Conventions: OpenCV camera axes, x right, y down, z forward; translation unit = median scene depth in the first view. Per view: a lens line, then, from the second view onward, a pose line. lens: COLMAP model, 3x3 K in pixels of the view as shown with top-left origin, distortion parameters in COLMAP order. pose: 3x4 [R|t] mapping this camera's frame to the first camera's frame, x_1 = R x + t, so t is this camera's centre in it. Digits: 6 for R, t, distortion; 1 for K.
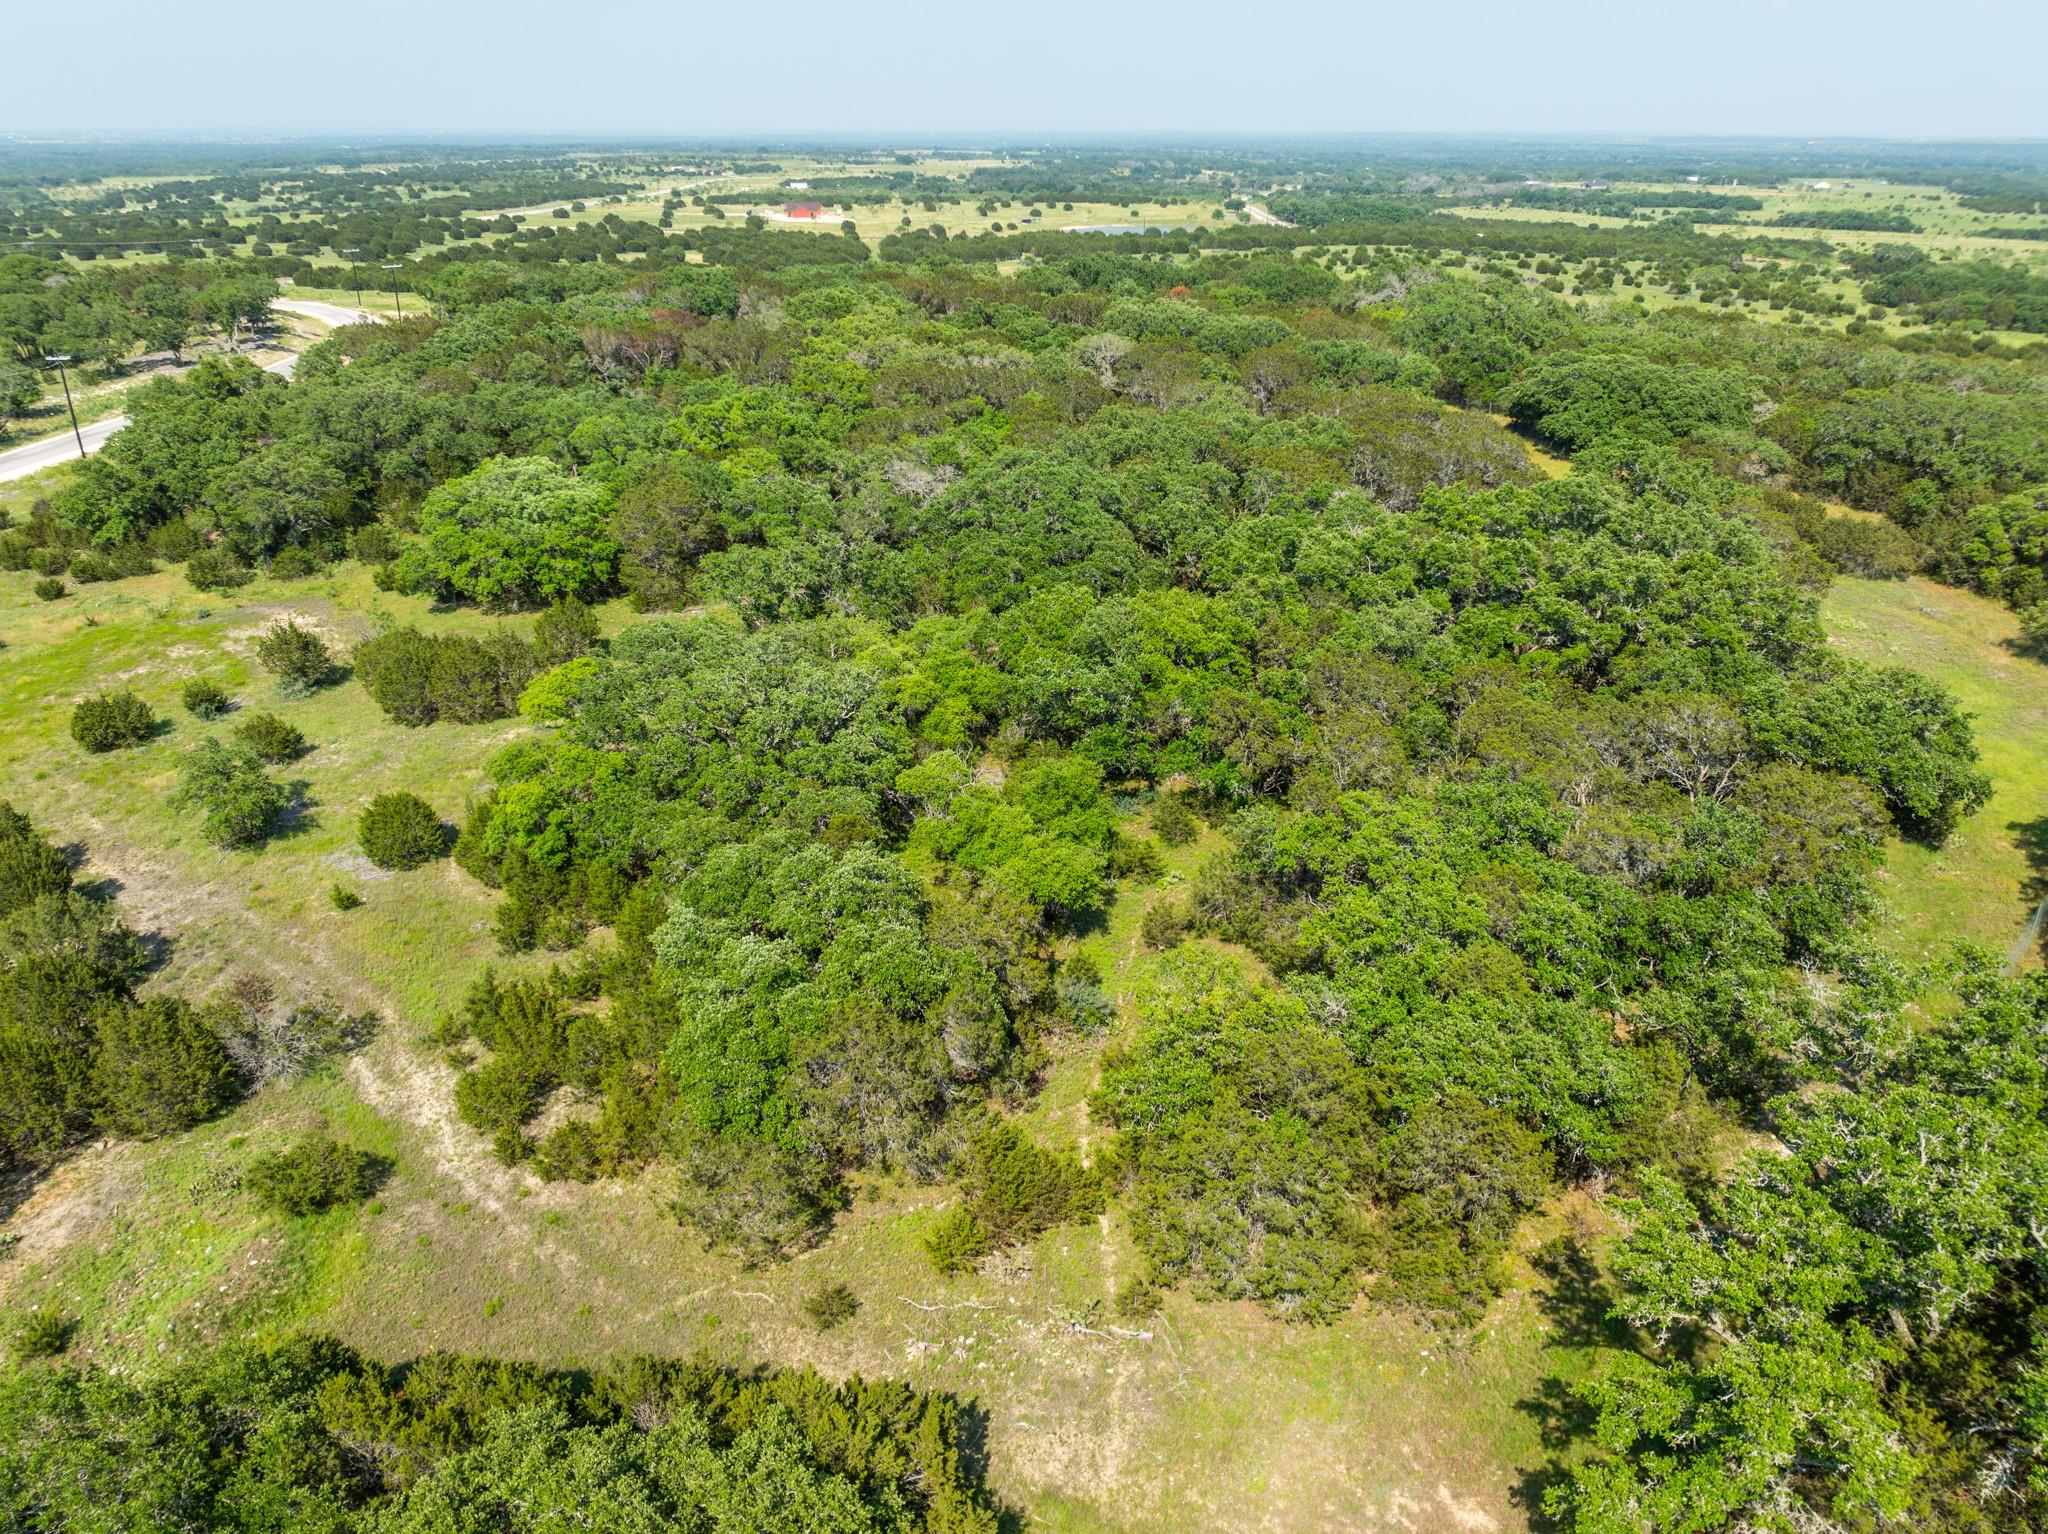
lens RADIAL K [[1456.3, 0, 1024.3], [0, 1456.3, 764.4], [0, 0, 1]] dist [-0.037912, 0.028757]
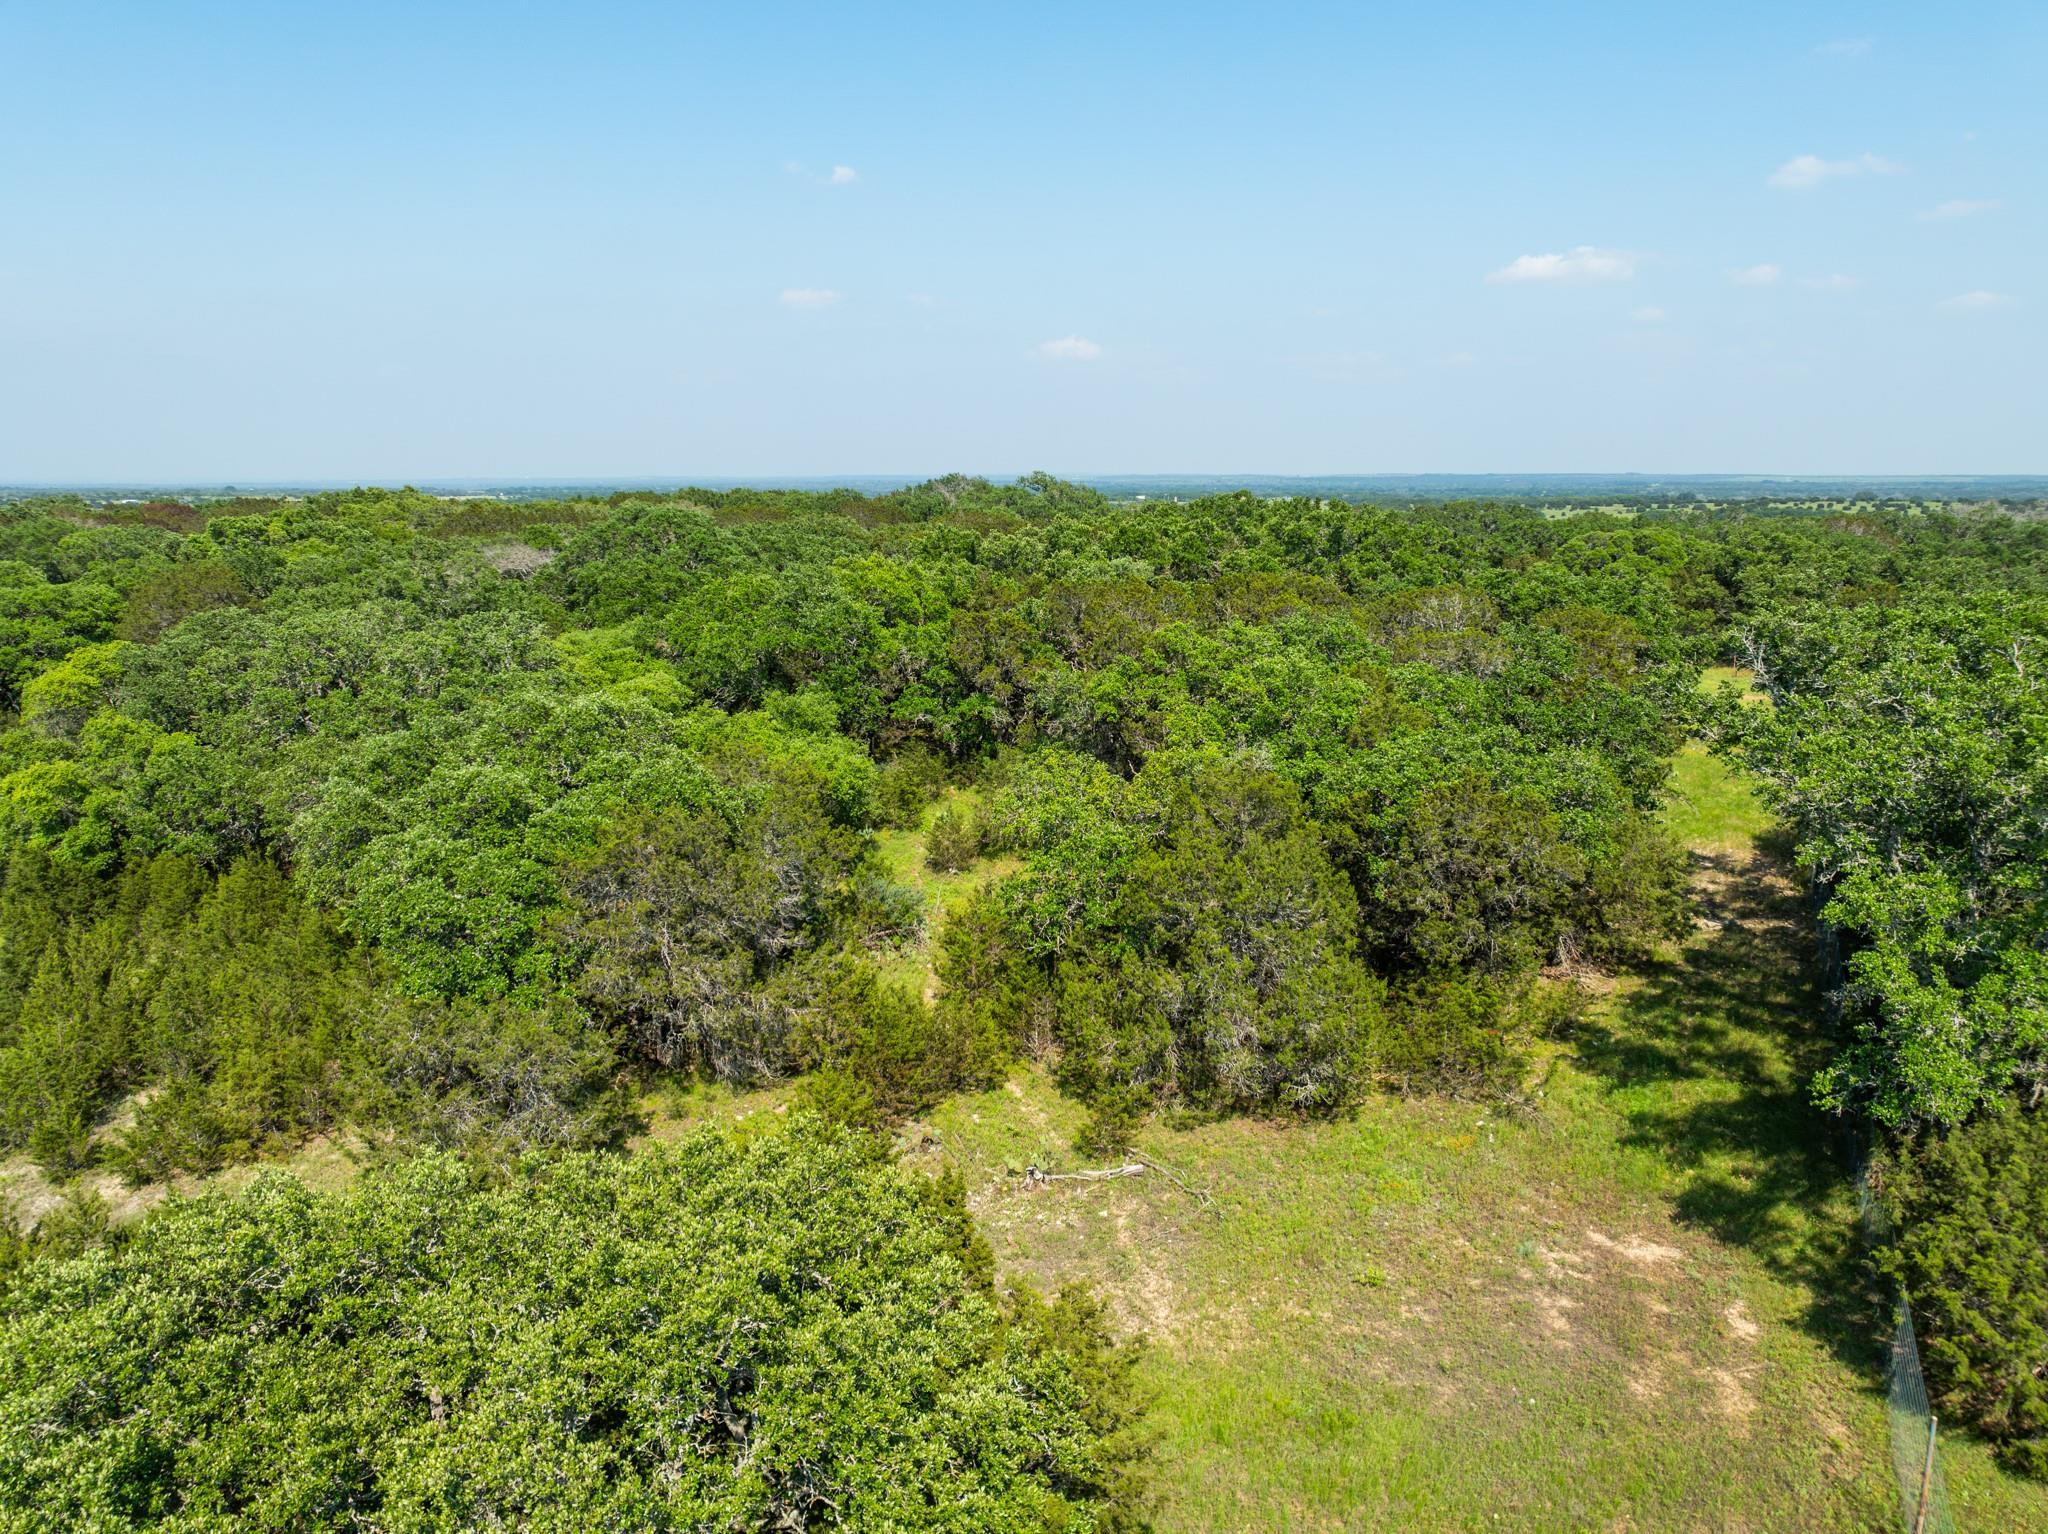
lens RADIAL K [[1456.3, 0, 1024.3], [0, 1456.3, 764.4], [0, 0, 1]] dist [-0.037912, 0.028757]
pose [[0.945345, -0.071258, 0.318189, -0.142478], [0.136455, 0.972727, -0.187569, 0.263288], [-0.296146, 0.220736, 0.929287, 0.251024]]
